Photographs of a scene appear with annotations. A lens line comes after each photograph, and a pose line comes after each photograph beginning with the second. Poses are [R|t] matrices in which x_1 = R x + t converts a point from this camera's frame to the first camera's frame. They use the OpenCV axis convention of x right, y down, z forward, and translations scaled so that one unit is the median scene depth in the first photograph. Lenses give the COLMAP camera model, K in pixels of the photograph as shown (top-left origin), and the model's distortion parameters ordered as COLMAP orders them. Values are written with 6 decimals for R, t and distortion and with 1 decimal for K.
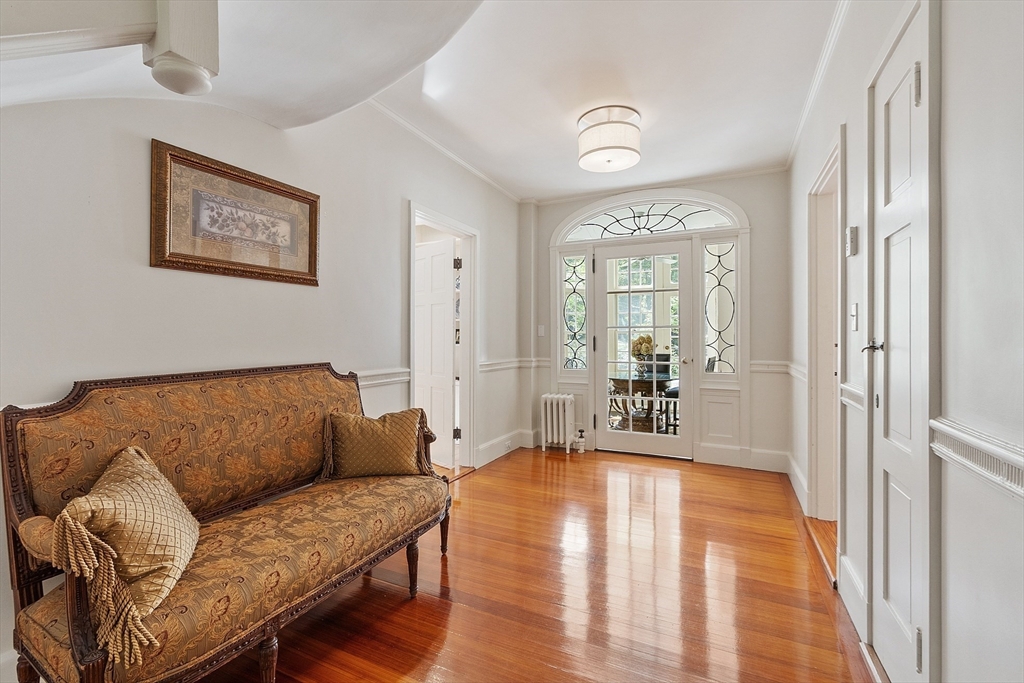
lens RADIAL K [[444.6, 0, 510.0], [0, 444.6, 339.8], [0, 0, 1]] dist [0.002218, 0.000019]
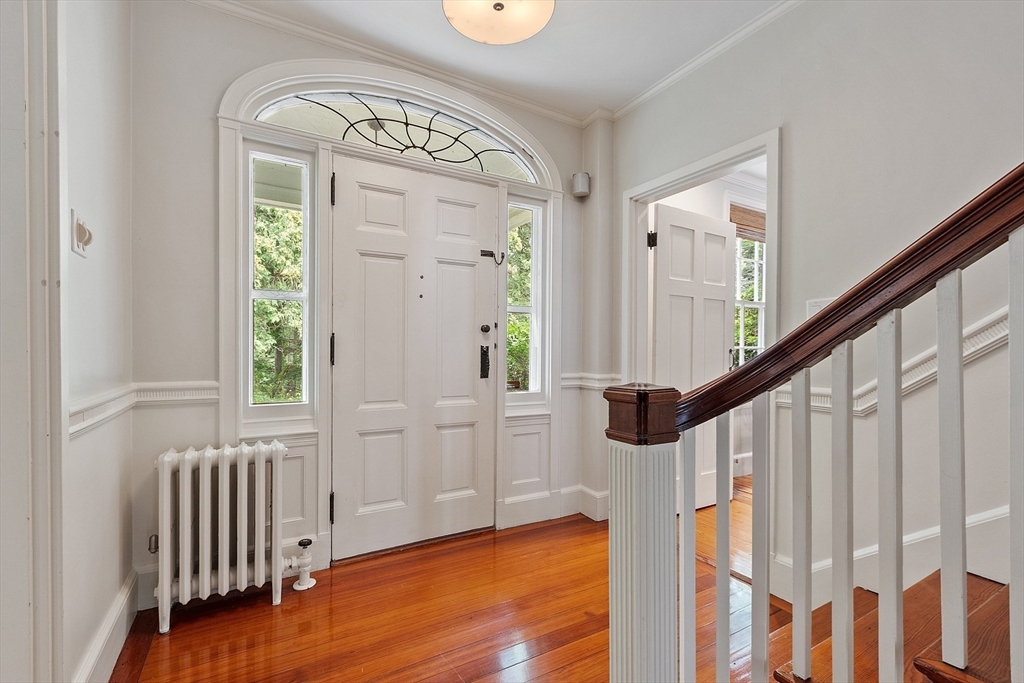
lens RADIAL K [[444.6, 0, 513.7], [0, 444.6, 347.9], [0, 0, 1]] dist [0.002218, 0.000019]
pose [[0.546744, 0.005985, 0.837278, -0.131865], [-0.007399, 0.999970, -0.002317, 0.008027], [-0.837267, -0.004928, 0.546772, 0.689431]]
